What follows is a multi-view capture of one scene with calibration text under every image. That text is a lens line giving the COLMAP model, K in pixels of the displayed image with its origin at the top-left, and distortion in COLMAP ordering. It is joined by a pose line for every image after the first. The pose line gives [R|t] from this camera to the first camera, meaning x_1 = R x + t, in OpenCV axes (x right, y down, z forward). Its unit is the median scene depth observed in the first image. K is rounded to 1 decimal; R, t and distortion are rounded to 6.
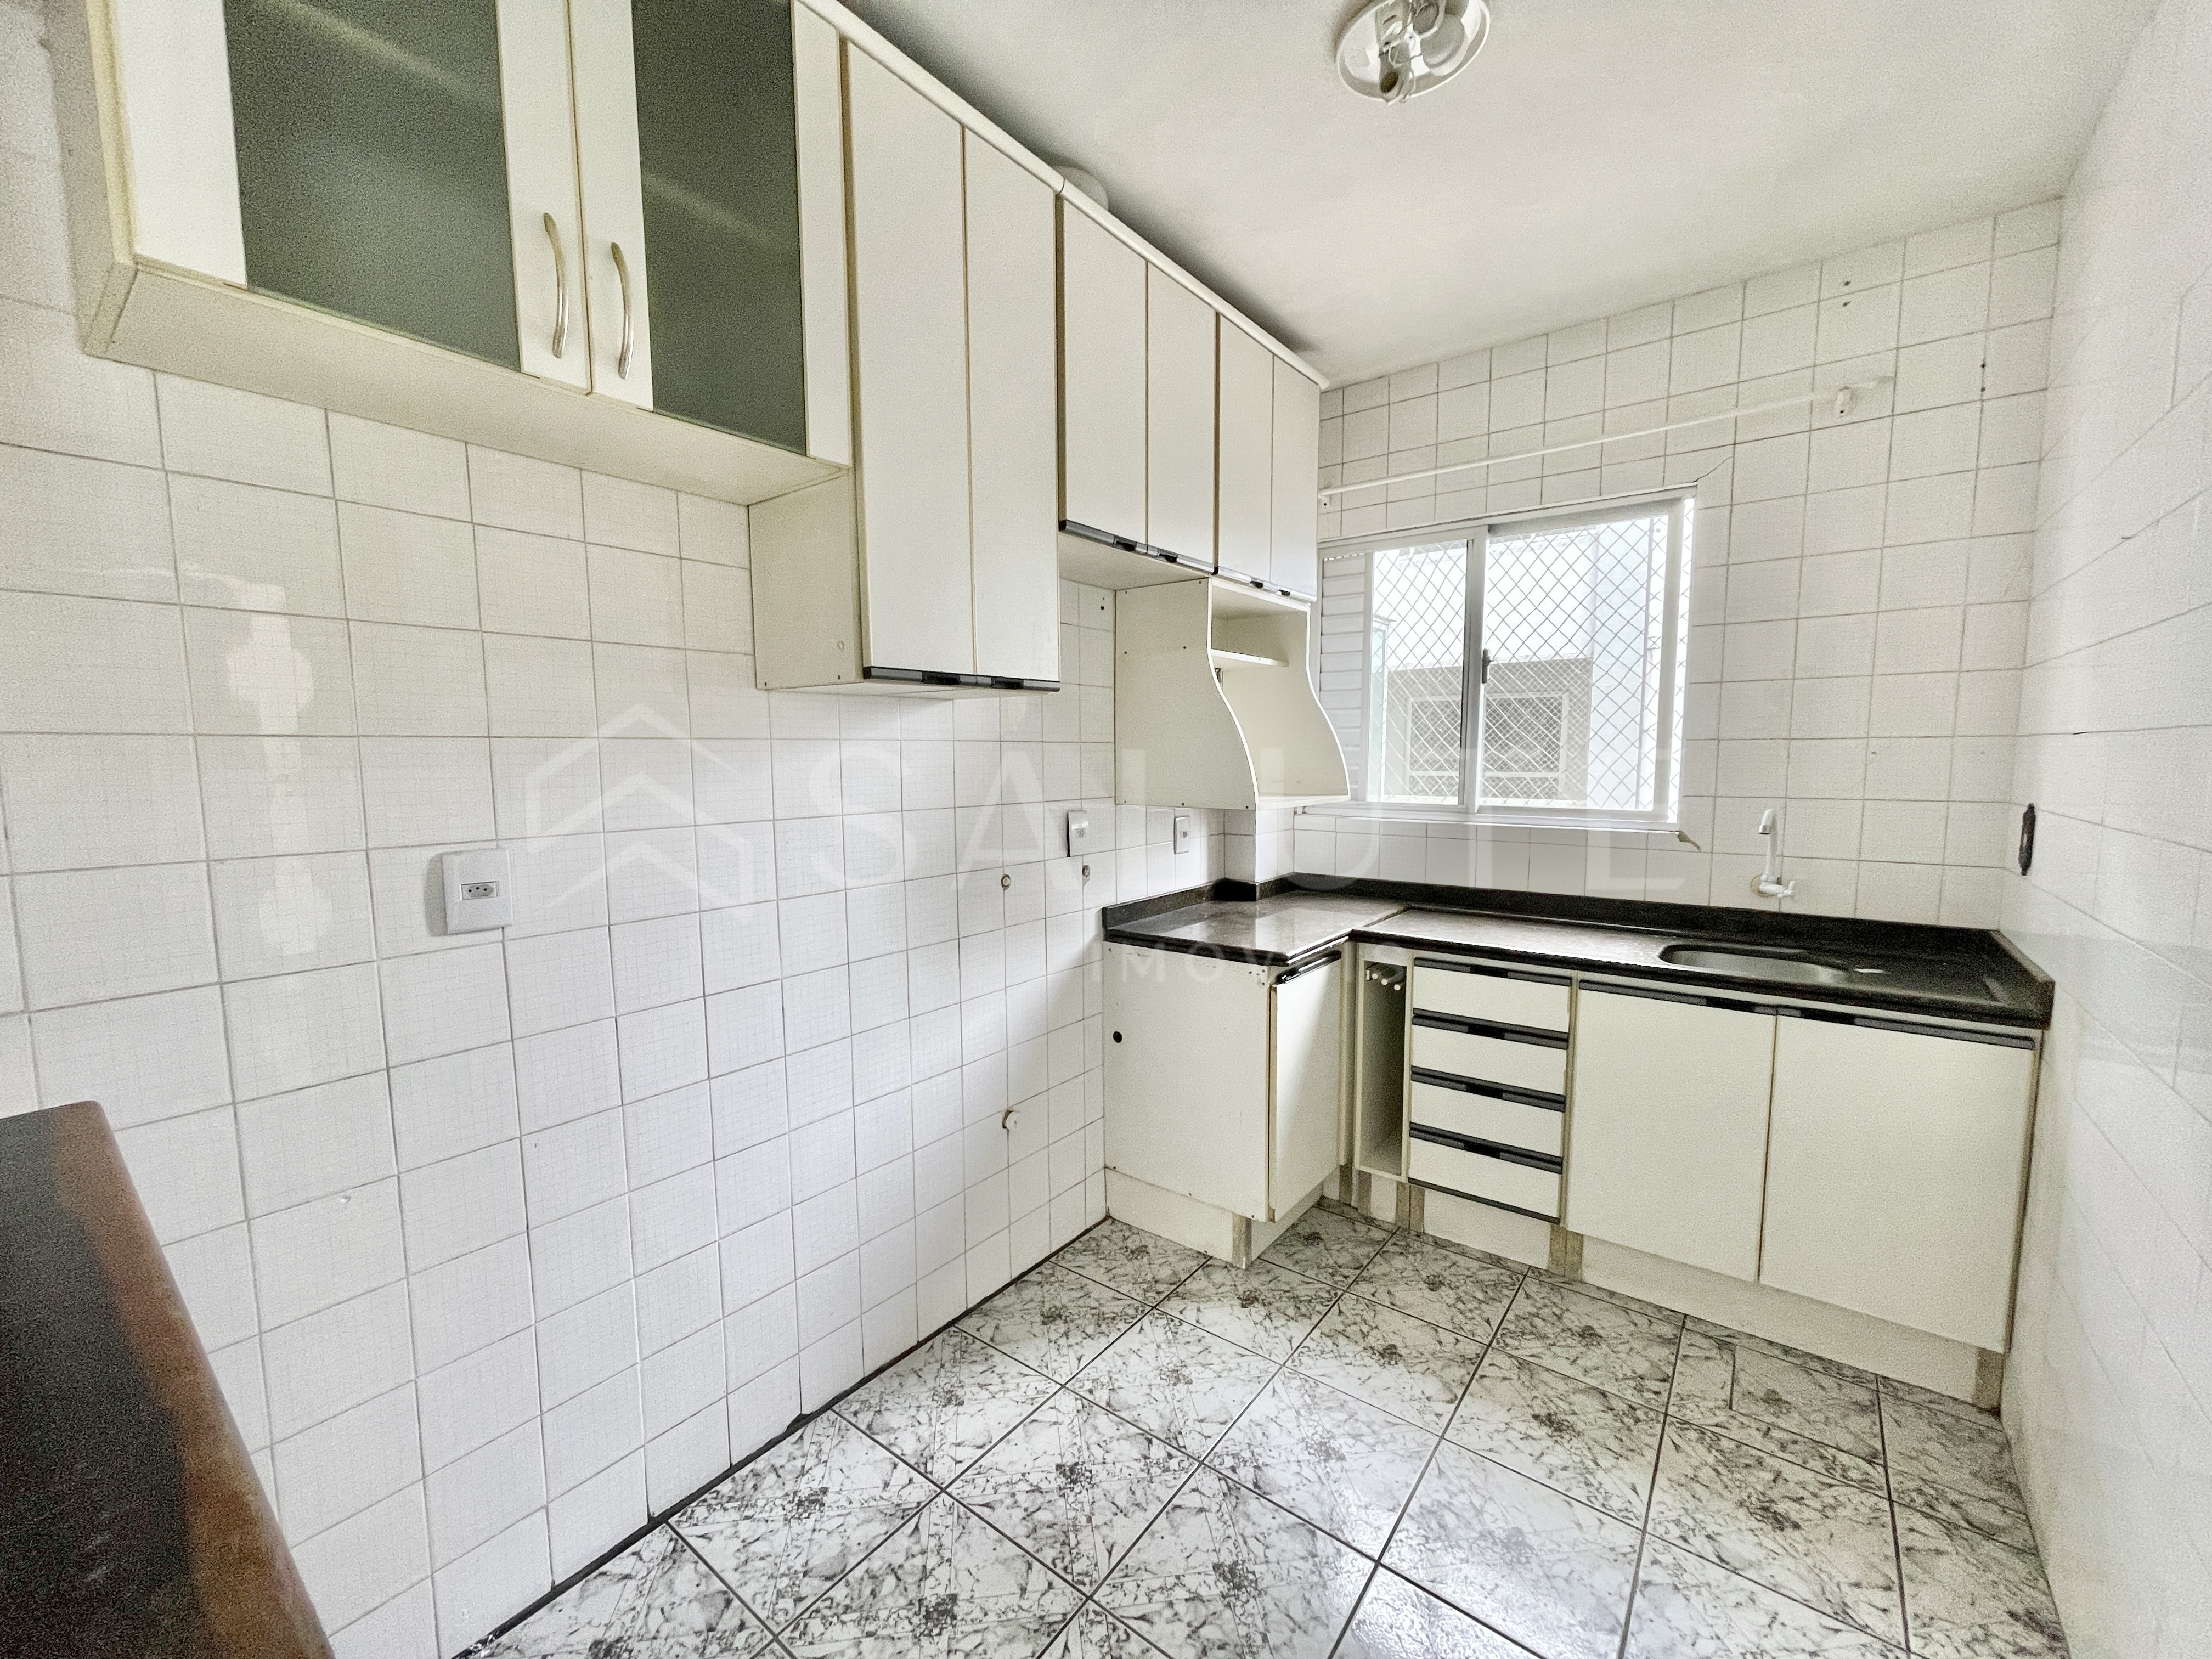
lens RADIAL K [[904.0, 0, 1089.7], [0, 904.0, 832.8], [0, 0, 1]] dist [-0.003563, 0.005037]
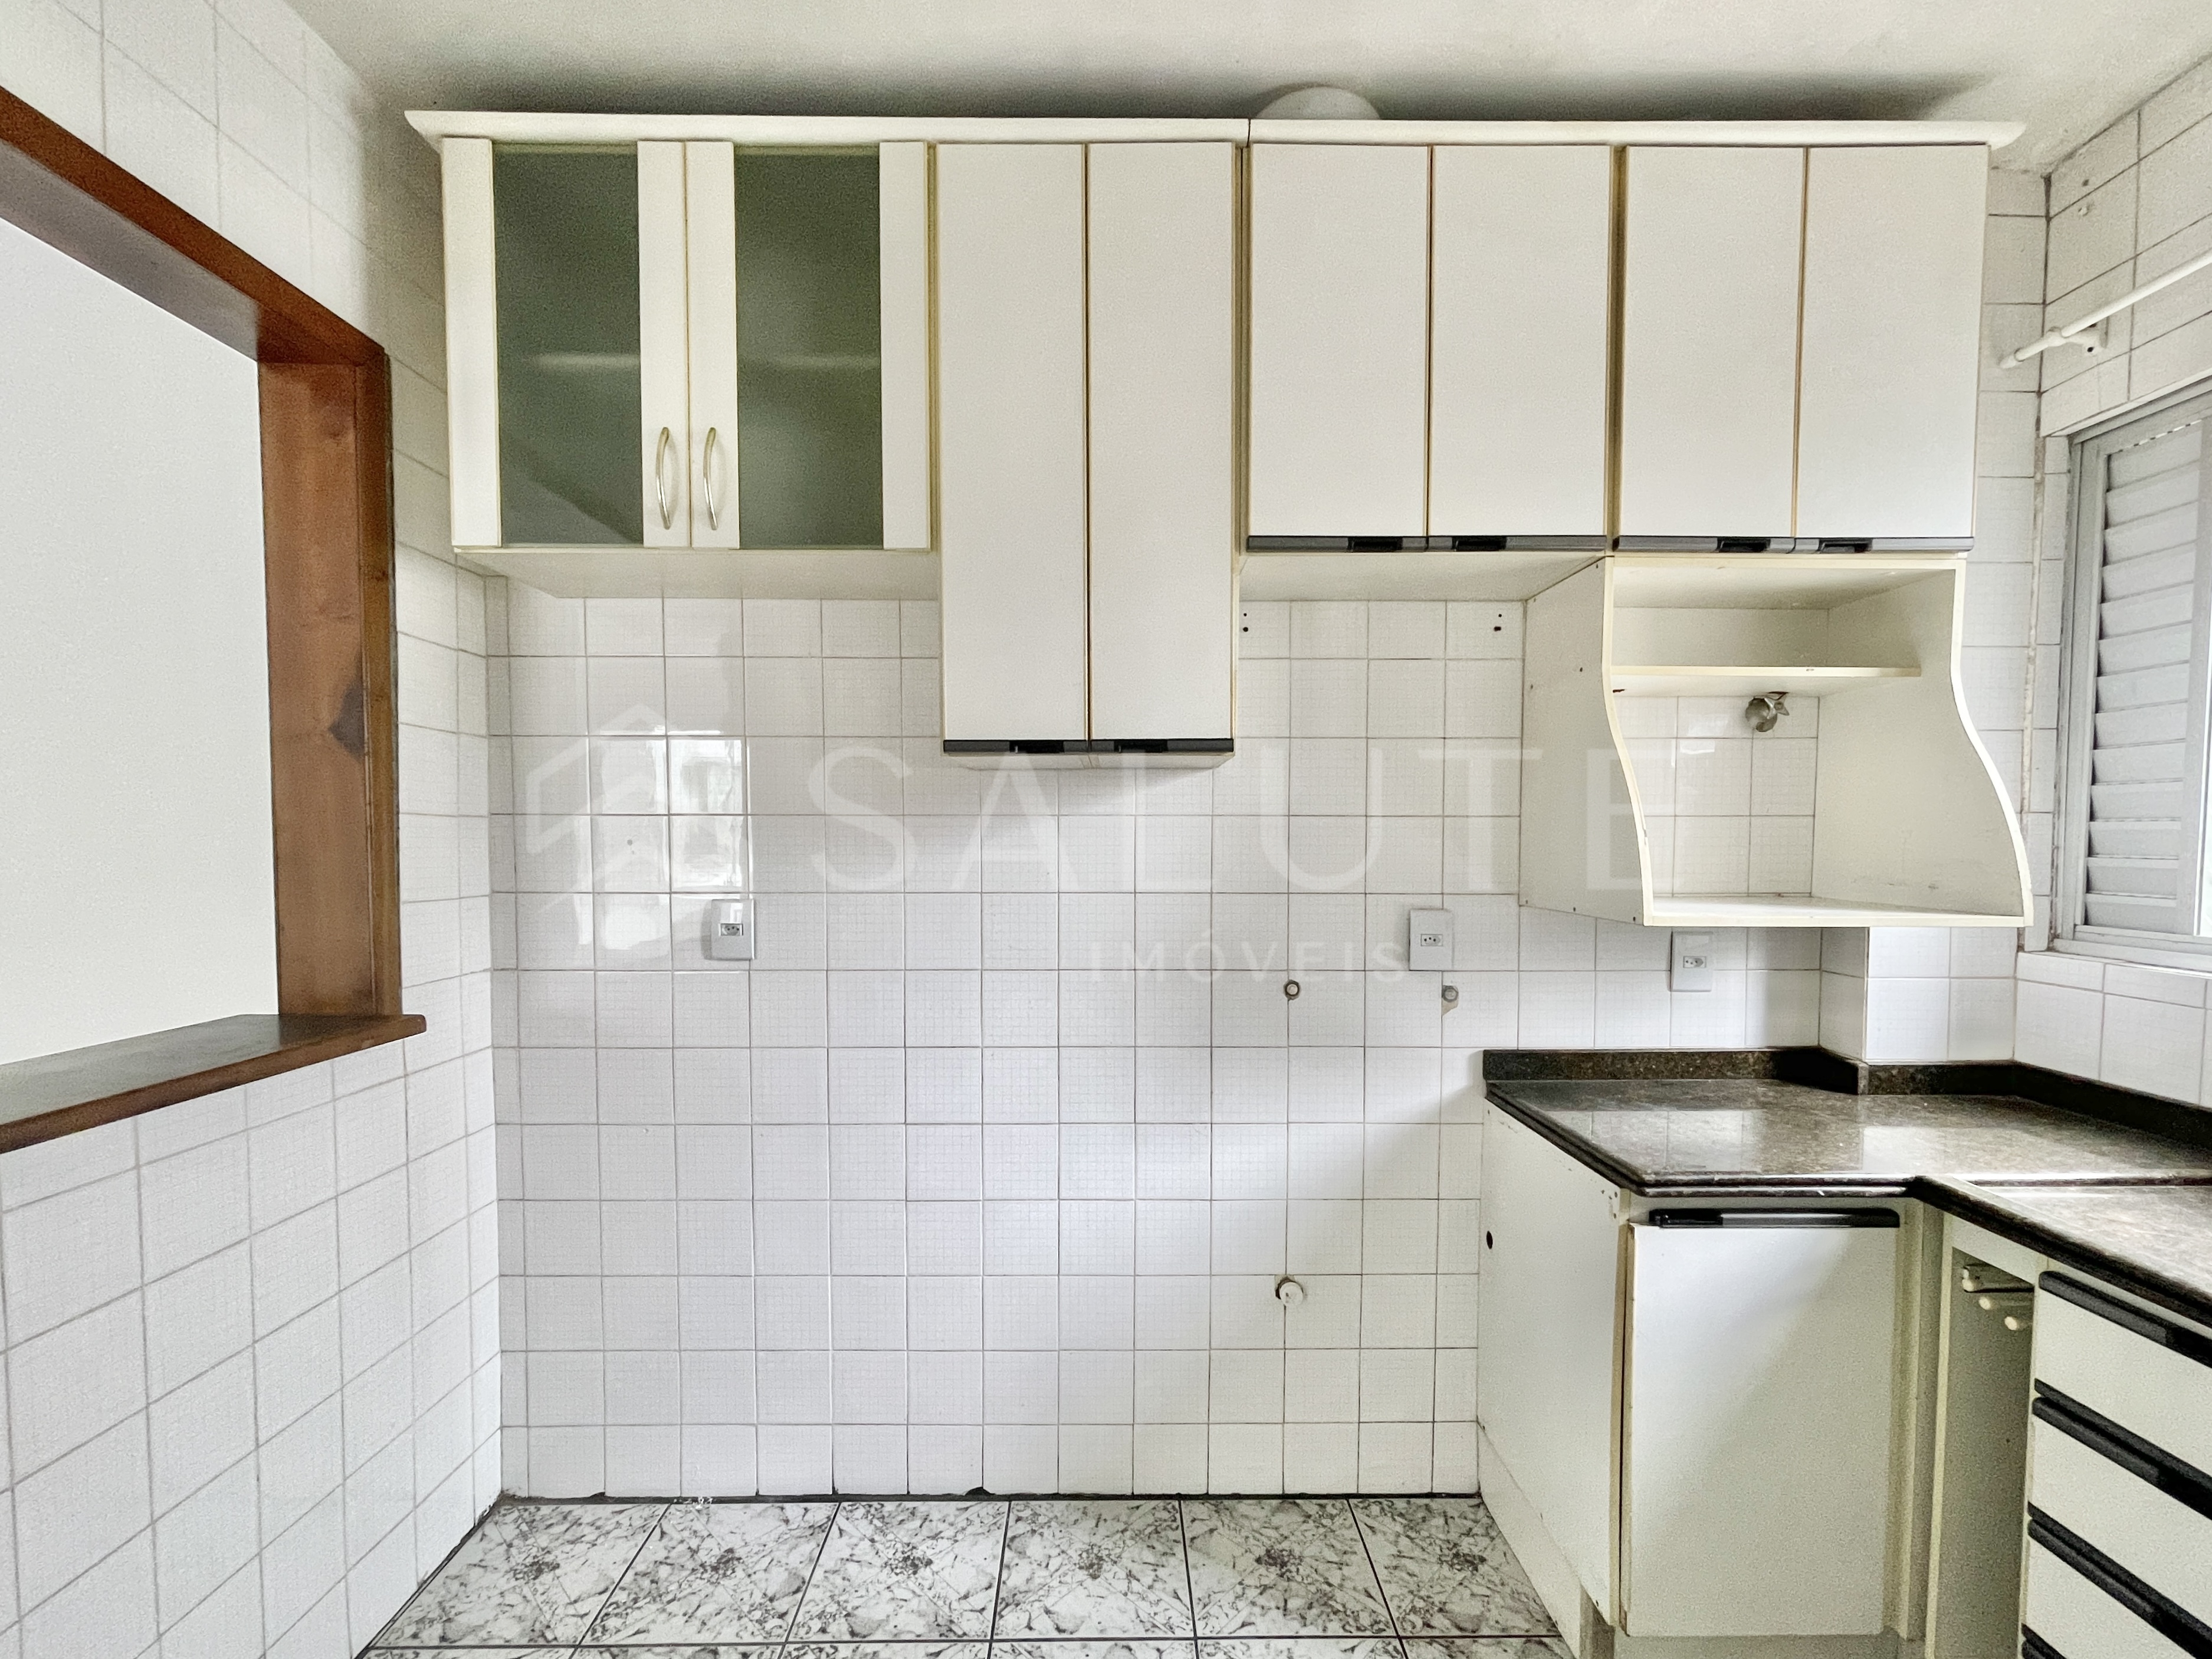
lens RADIAL K [[963.9, 0, 1103.5], [0, 963.9, 878.1], [0, 0, 1]] dist [-0.000577, 0.000366]
pose [[0.622595, 0.038352, -0.781604, 0.508418], [-0.076210, 0.997022, -0.011783, -0.024043], [0.778824, 0.066902, 0.623664, 0.349954]]
